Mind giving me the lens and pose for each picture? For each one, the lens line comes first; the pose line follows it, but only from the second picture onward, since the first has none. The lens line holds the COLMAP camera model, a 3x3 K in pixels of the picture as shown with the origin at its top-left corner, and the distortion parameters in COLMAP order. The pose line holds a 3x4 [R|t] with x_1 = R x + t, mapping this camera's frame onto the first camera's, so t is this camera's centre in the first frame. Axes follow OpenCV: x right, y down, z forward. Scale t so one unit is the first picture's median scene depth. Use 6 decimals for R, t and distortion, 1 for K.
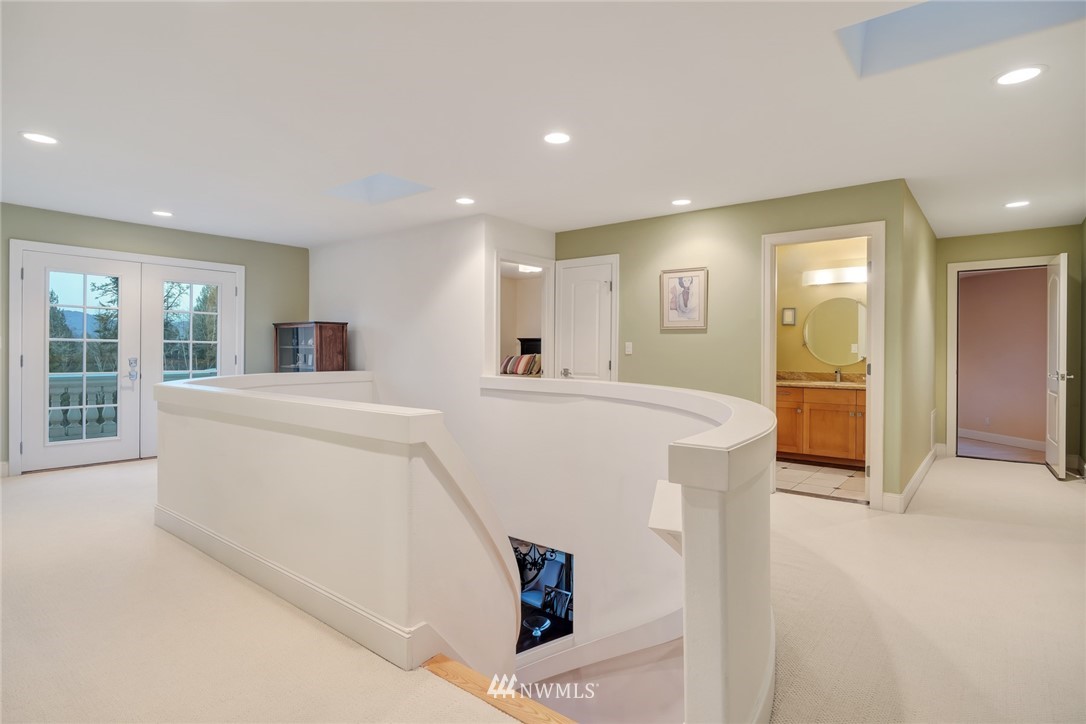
lens RADIAL K [[558.7, 0, 543.6], [0, 558.7, 357.4], [0, 0, 1]] dist [-0.002300, -0.003606]
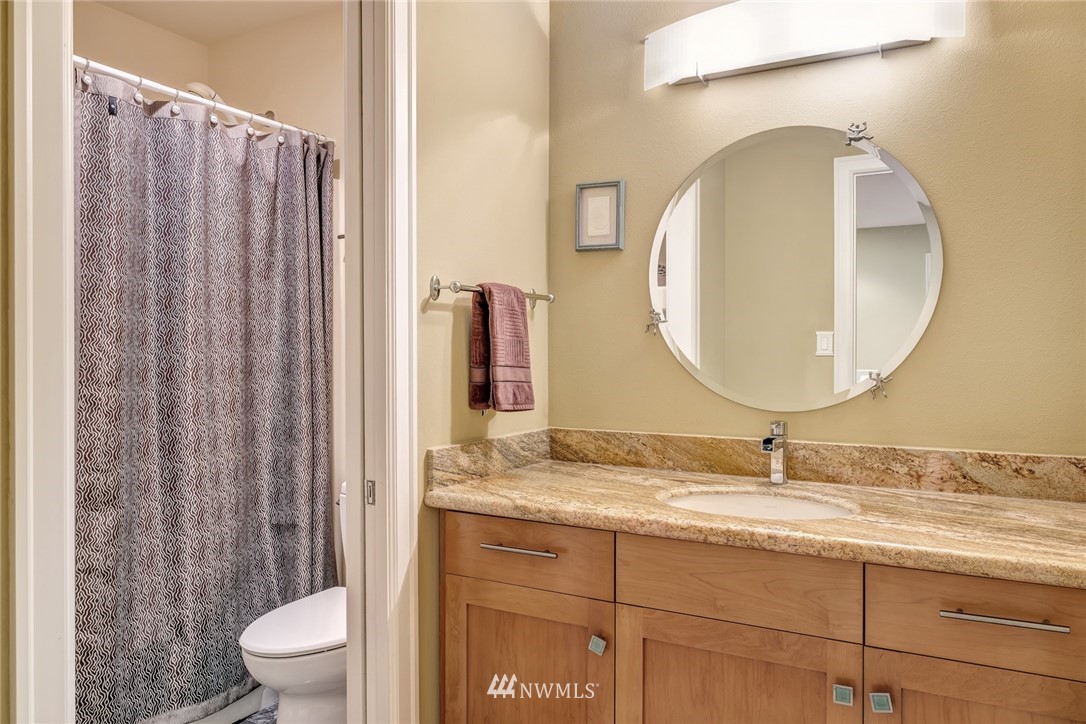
lens RADIAL K [[757.5, 0, 543.0], [0, 757.5, 360.6], [0, 0, 1]] dist [0.008624, 0.000378]
pose [[0.985206, -0.002552, 0.171356, 0.361621], [0.001983, 0.999992, 0.003492, -0.008587], [-0.171363, -0.003101, 0.985203, 0.675705]]
